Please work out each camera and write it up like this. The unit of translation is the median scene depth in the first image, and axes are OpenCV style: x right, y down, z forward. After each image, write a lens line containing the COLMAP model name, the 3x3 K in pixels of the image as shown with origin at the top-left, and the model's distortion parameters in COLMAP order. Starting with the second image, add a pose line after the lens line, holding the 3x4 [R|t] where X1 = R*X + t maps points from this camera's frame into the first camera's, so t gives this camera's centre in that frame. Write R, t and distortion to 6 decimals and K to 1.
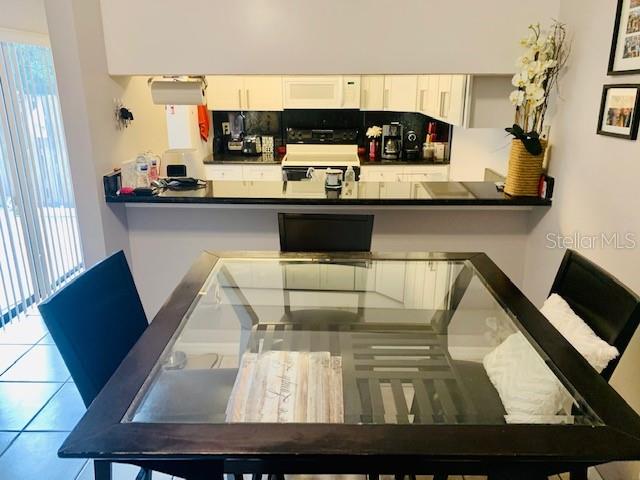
lens RADIAL K [[485.2, 0, 318.9], [0, 485.2, 237.6], [0, 0, 1]] dist [-0.003549, -0.007491]
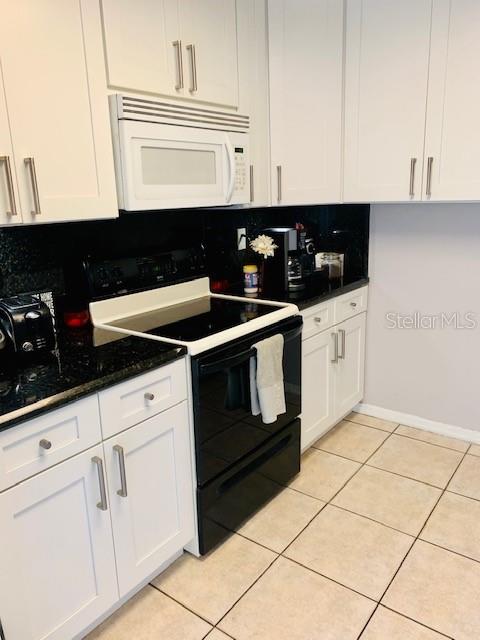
lens RADIAL K [[490.2, 0, 240.0], [0, 490.2, 320.0], [0, 0, 1]] dist [0.086786, -0.150603]
pose [[0.592014, -0.223118, 0.774428, -0.579310], [0.268726, 0.960573, 0.071320, -0.326790], [-0.759807, 0.165887, 0.628630, 1.222556]]
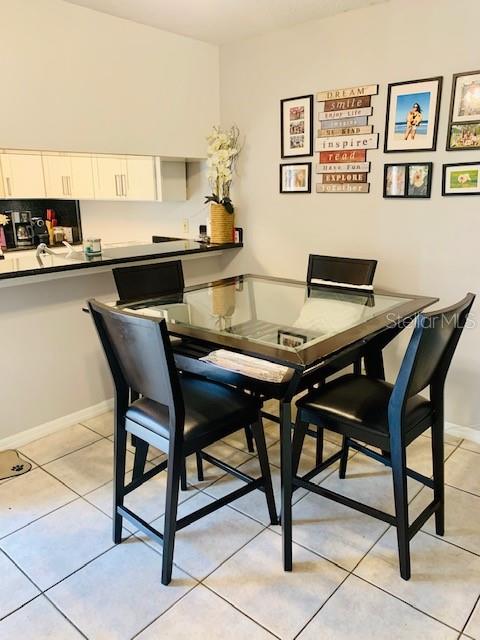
lens RADIAL K [[476.3, 0, 241.6], [0, 476.3, 309.5], [0, 0, 1]] dist [0.025794, -0.002094]
pose [[0.646679, -0.199604, 0.736182, -0.559752], [0.238980, 0.969579, 0.052960, 0.039355], [-0.724358, 0.141684, 0.674708, 0.024981]]
